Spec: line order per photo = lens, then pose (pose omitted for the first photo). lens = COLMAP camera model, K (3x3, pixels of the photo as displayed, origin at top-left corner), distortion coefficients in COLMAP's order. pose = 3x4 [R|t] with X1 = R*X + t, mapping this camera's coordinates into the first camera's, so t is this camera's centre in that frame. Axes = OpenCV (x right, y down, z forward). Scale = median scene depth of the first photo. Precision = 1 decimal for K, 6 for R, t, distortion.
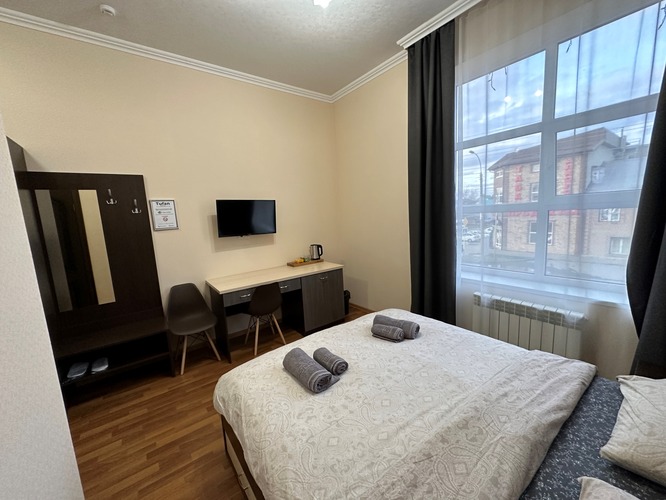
lens RADIAL K [[267.7, 0, 333.0], [0, 267.7, 250.0], [0, 0, 1]] dist [-0.001283, 0.000466]
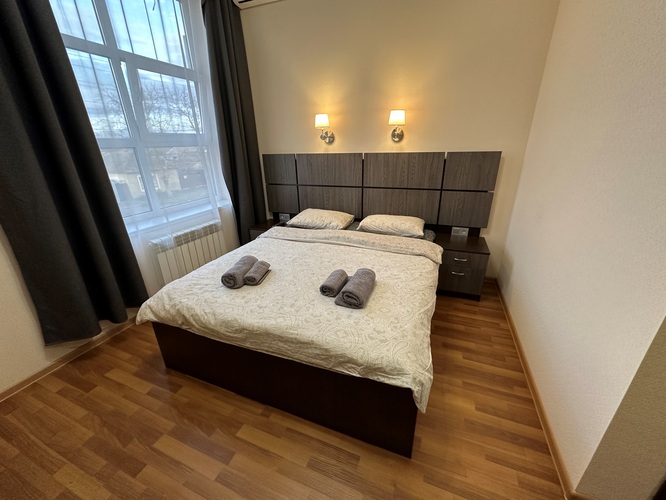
lens RADIAL K [[267.7, 0, 333.0], [0, 267.7, 250.0], [0, 0, 1]] dist [-0.001283, 0.000466]
pose [[-0.519656, -0.250593, 0.816799, -0.623434], [0.169134, 0.906926, 0.385849, -0.068163], [-0.837467, 0.338658, -0.428906, 1.084332]]
